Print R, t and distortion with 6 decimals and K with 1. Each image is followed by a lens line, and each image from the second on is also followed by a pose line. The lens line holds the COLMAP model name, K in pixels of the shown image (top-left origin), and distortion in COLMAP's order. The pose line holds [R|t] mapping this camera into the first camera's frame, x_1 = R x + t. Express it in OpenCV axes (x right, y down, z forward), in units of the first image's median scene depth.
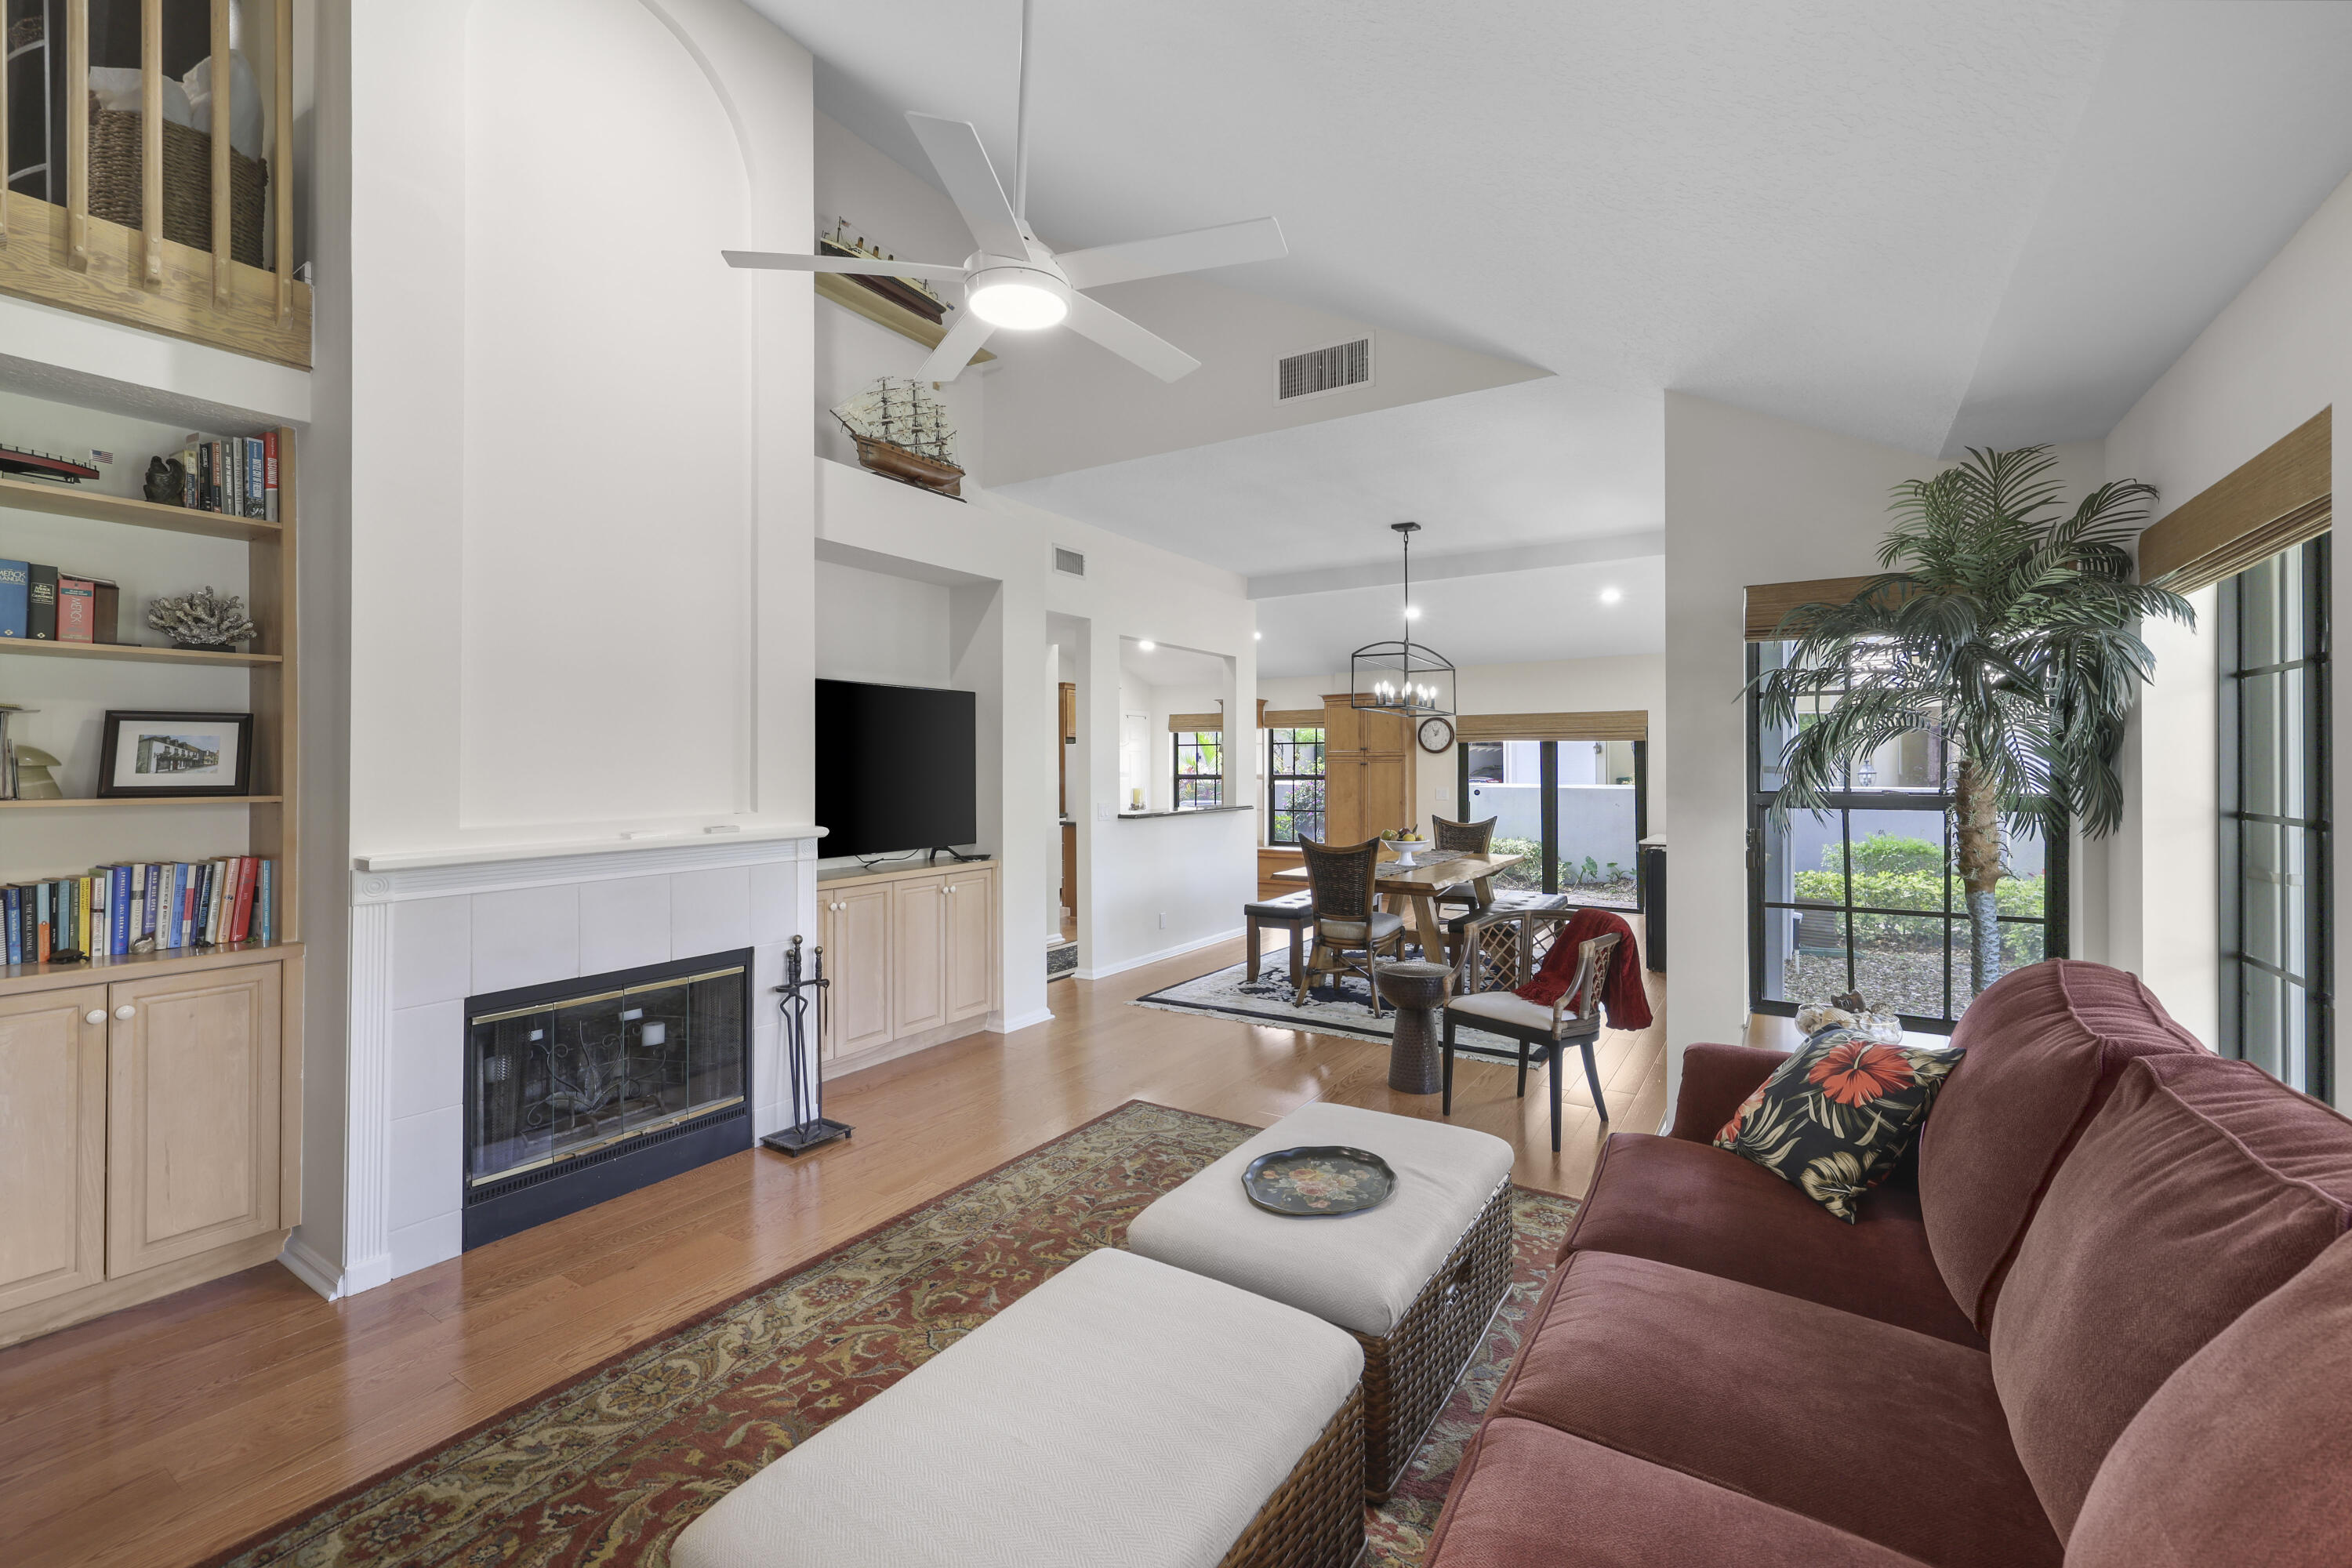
lens RADIAL K [[996.5, 0, 1173.5], [0, 996.5, 758.2], [0, 0, 1]] dist [-0.000476, 0.000184]
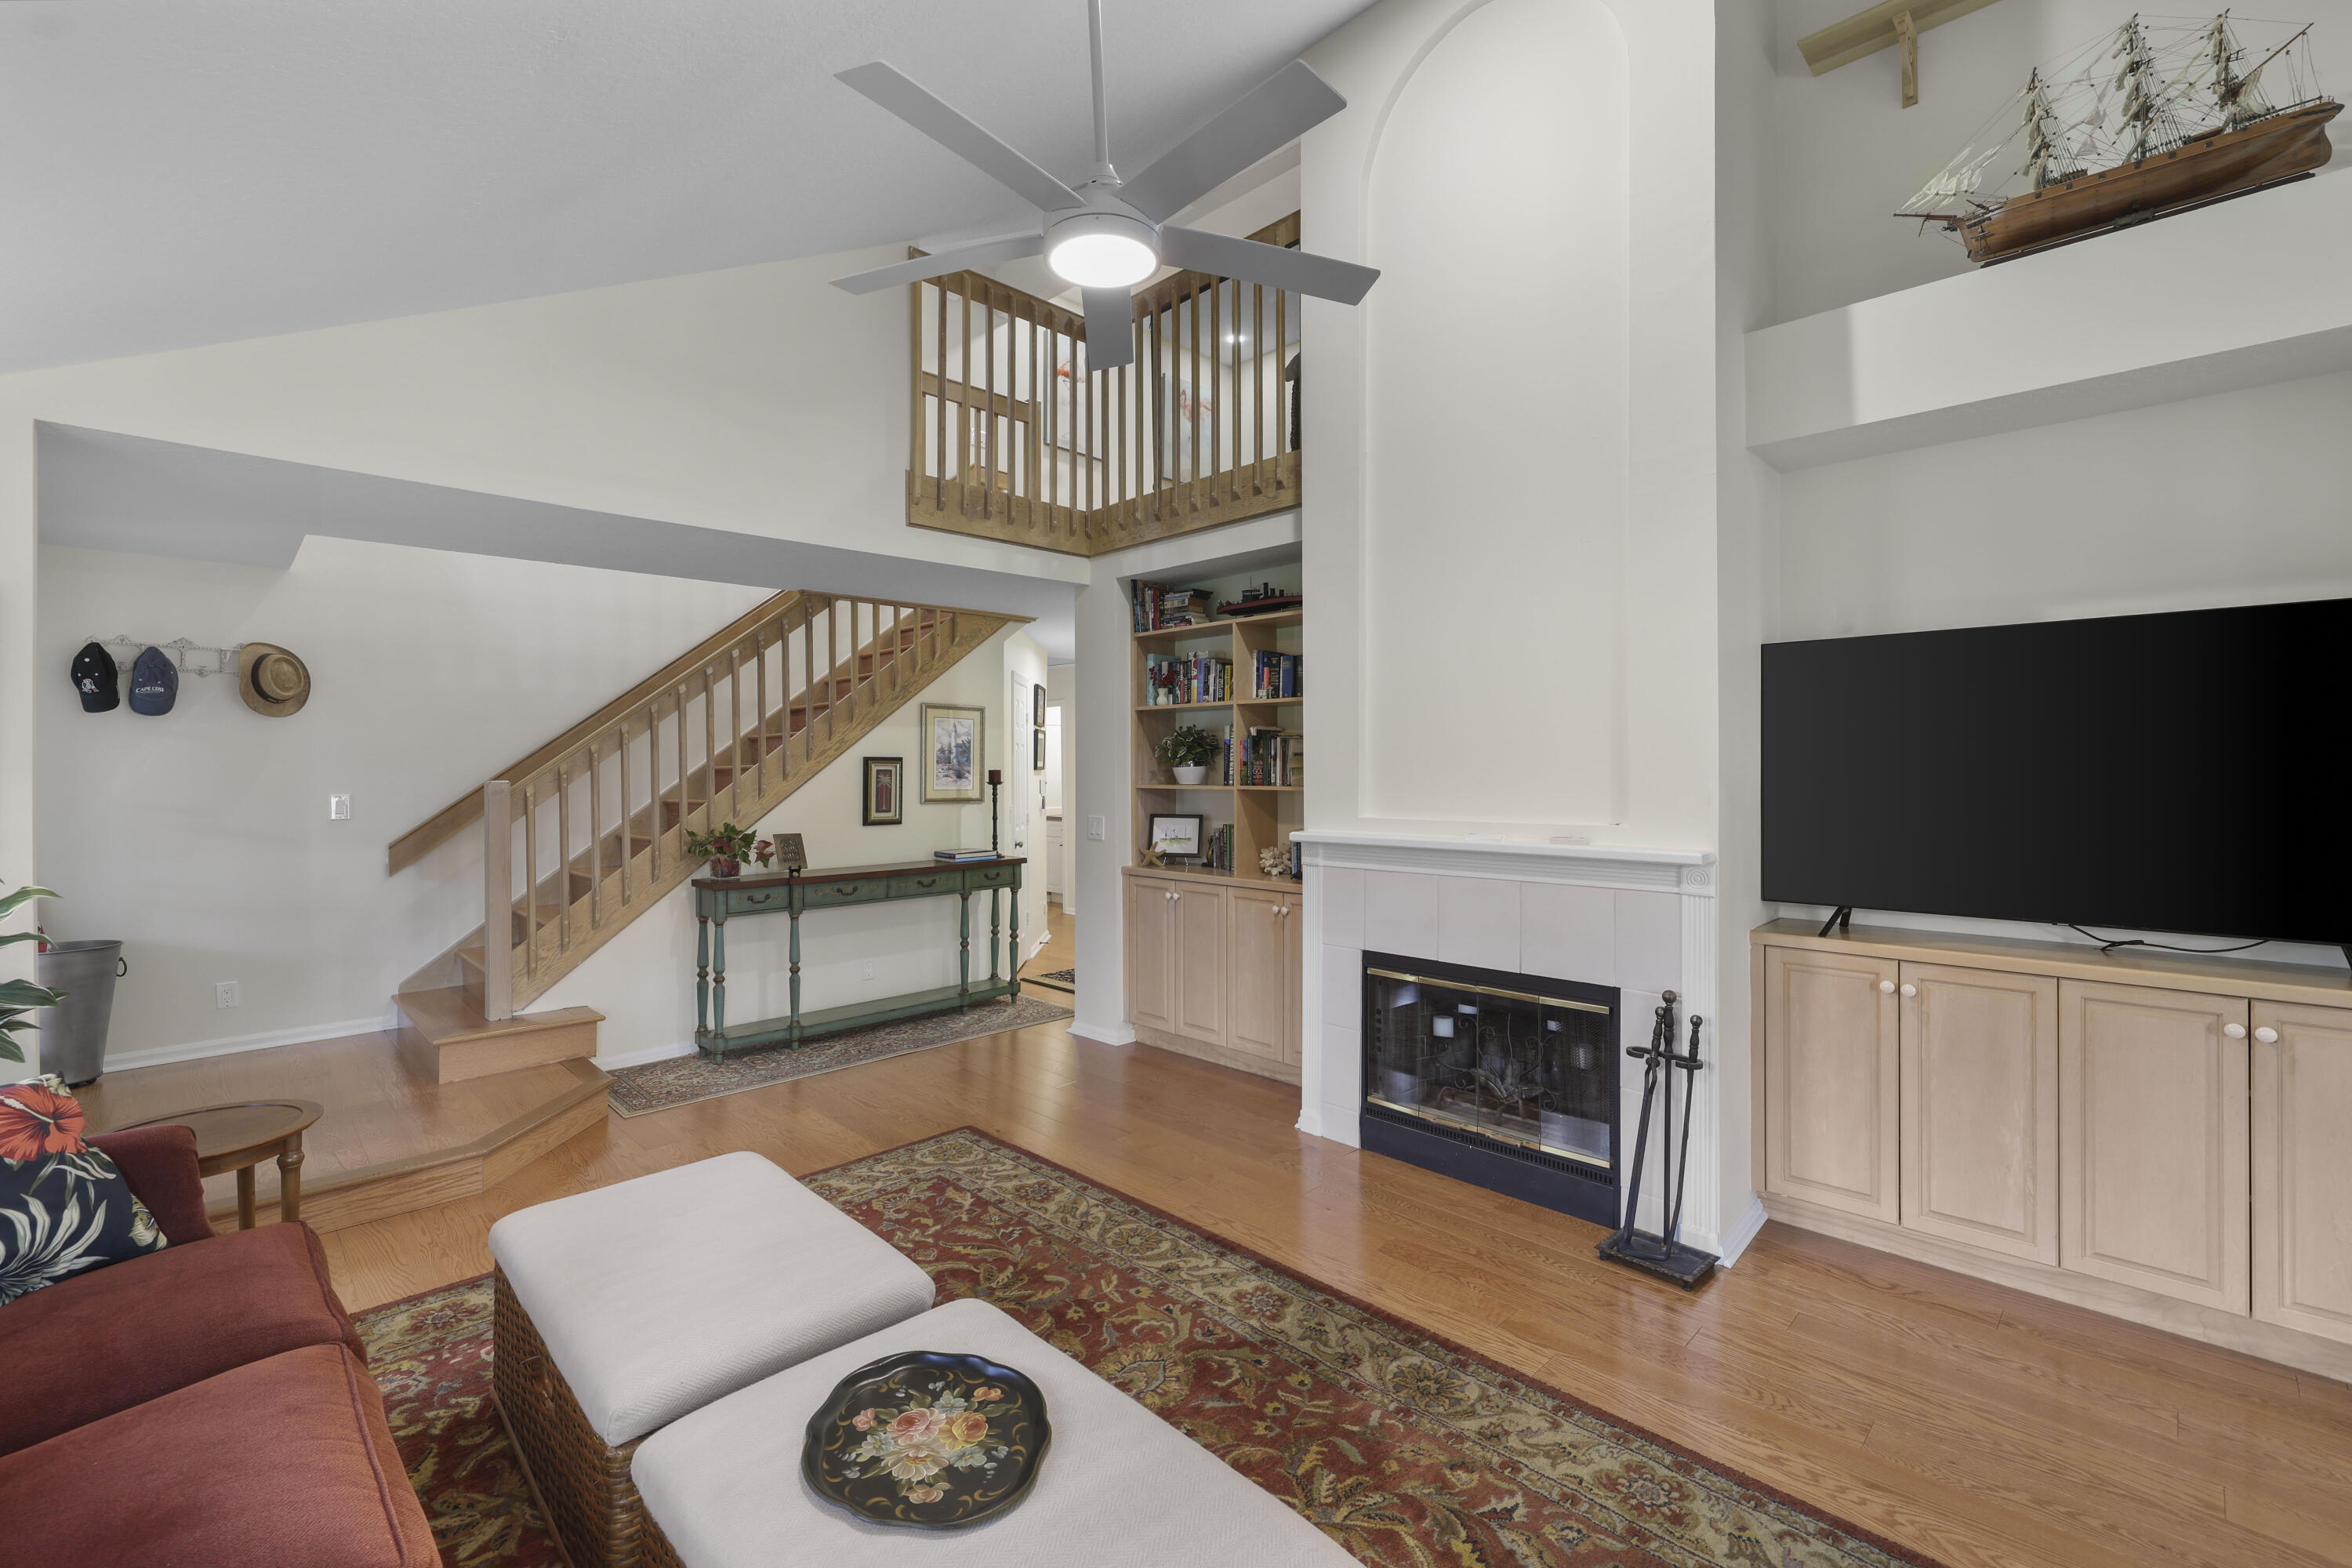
lens RADIAL K [[996.5, 0, 1177.9], [0, 996.5, 762.8], [0, 0, 1]] dist [-0.000476, 0.000184]
pose [[-0.217232, -0.002043, -0.976118, 0.485161], [0.009666, 0.999944, -0.004244, 0.002576], [0.976072, -0.010357, -0.217200, 0.863541]]
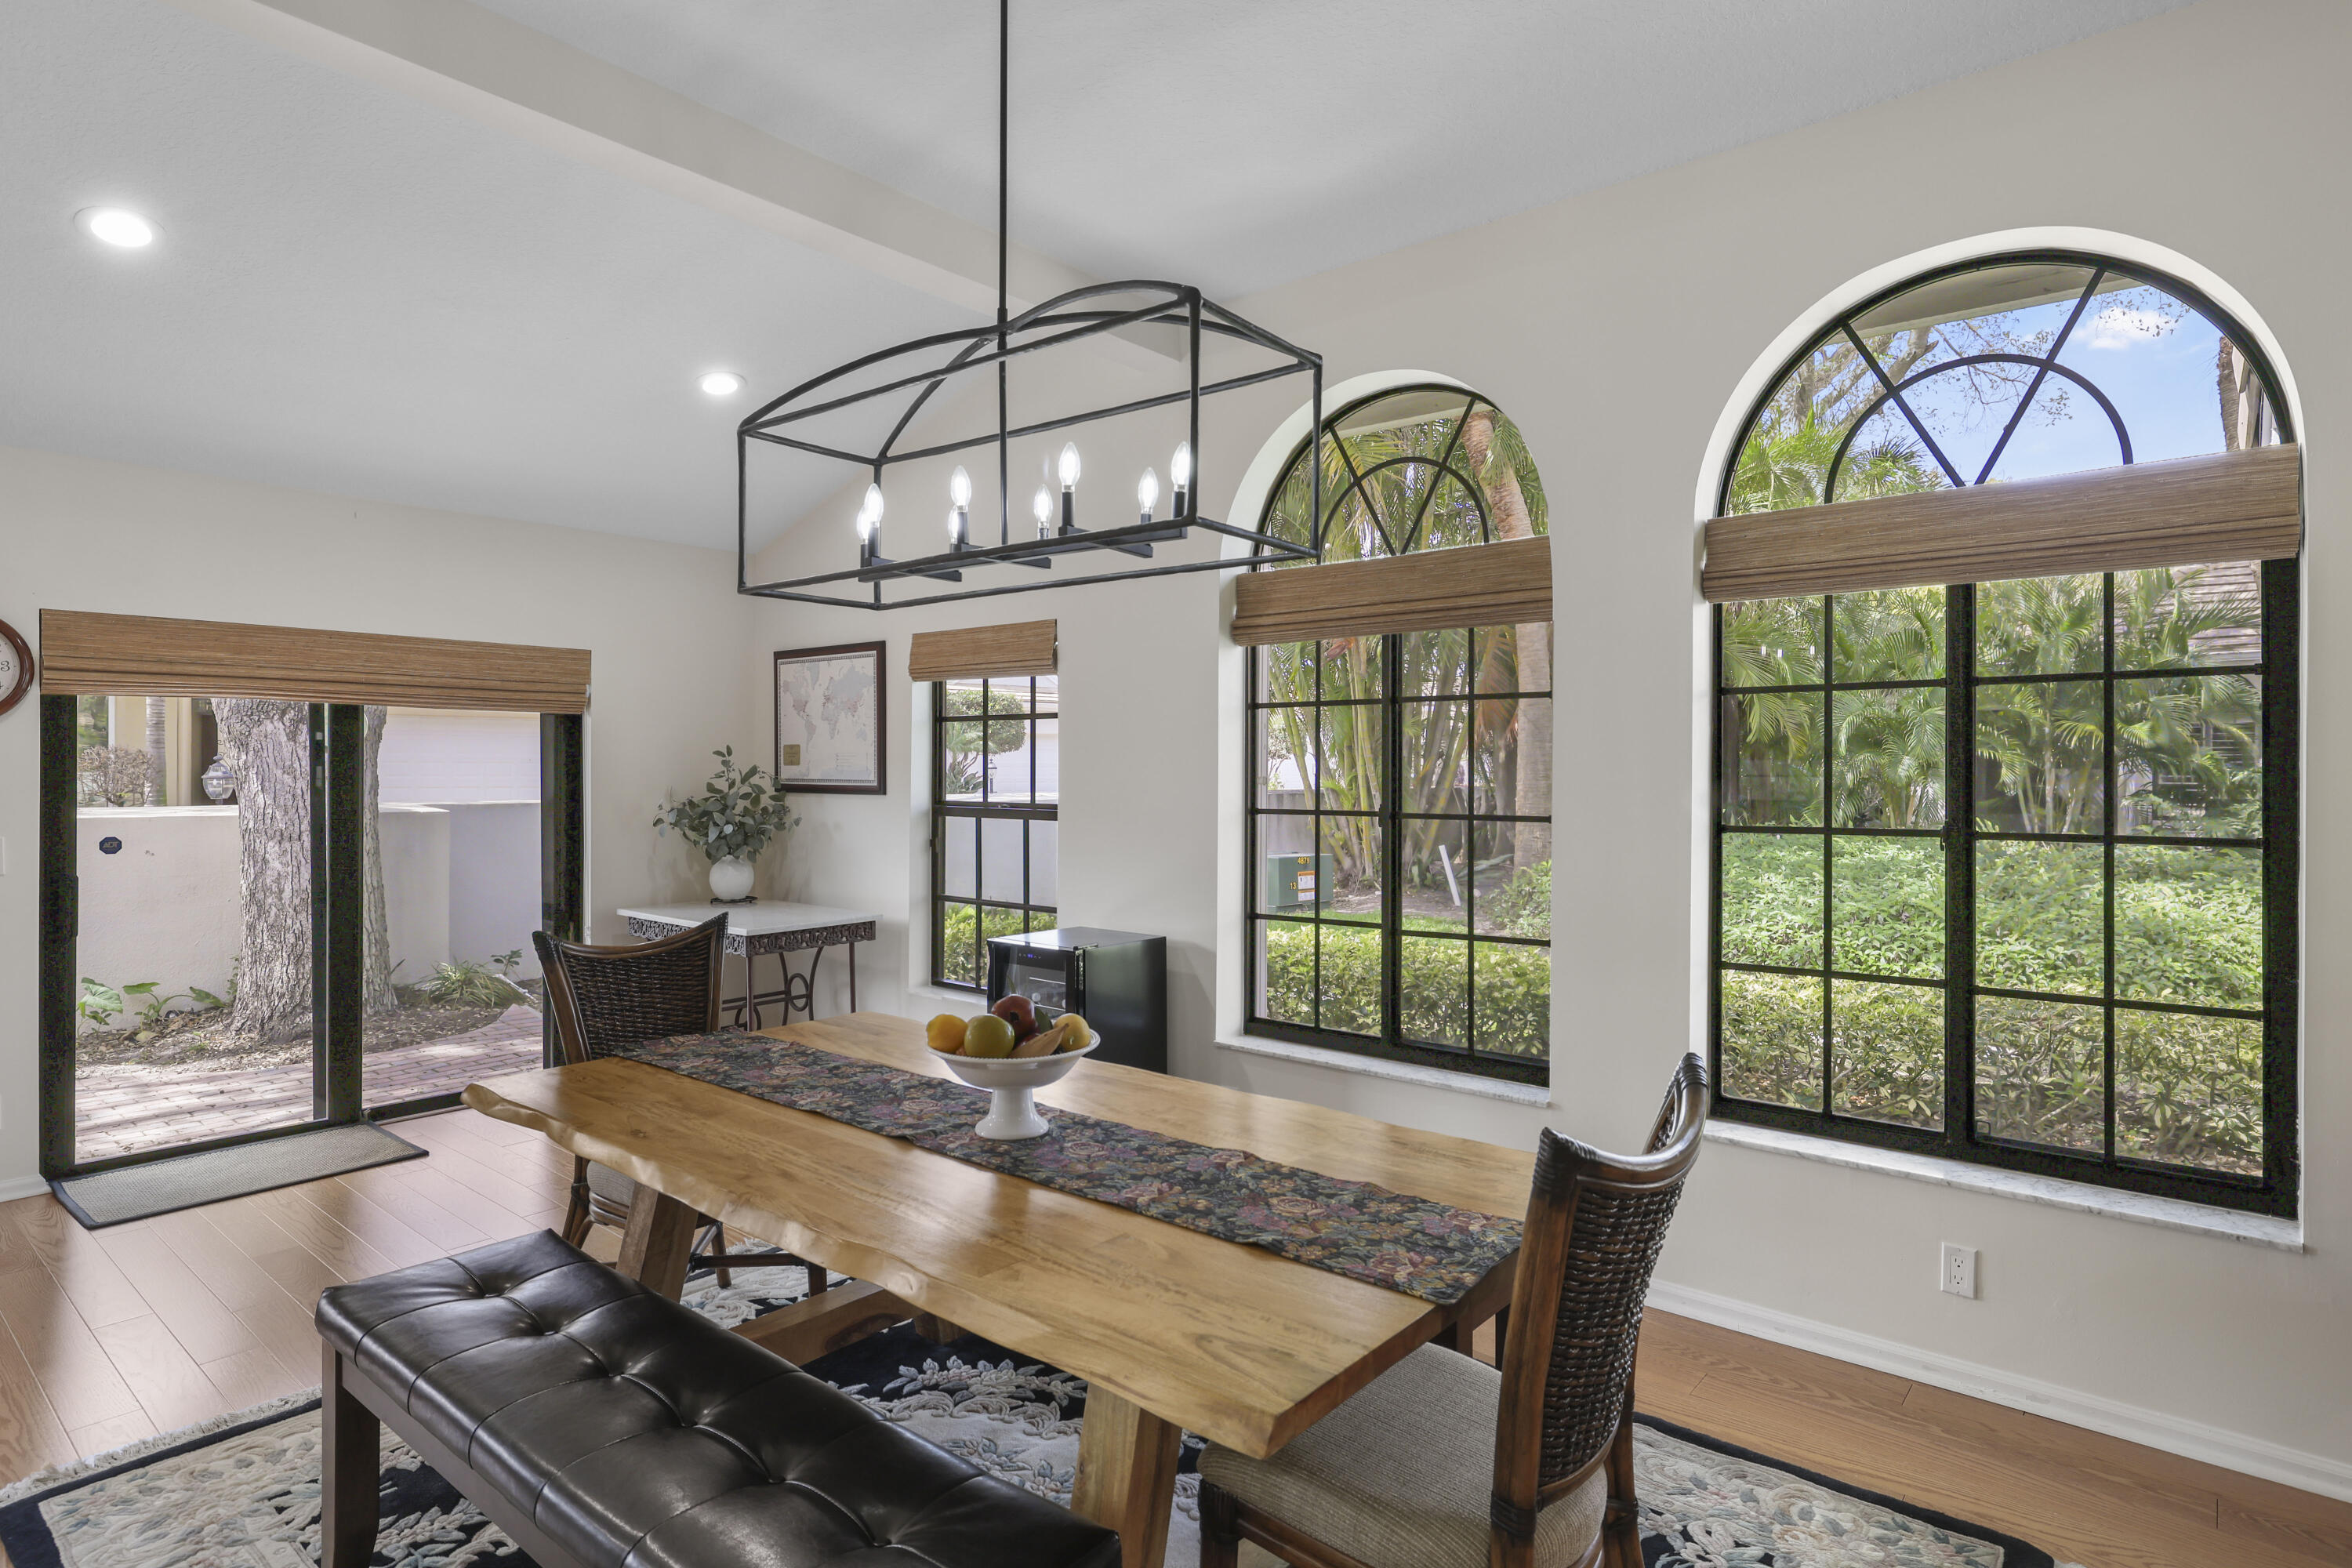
lens RADIAL K [[1251.0, 0, 1190.0], [0, 1251.0, 772.3], [0, 0, 1]] dist [0.004596, 0.001000]
pose [[0.126188, -0.001458, 0.992005, -0.206285], [-0.012094, 0.999922, 0.003008, 0.011921], [-0.991933, -0.012377, 0.126161, 1.690406]]
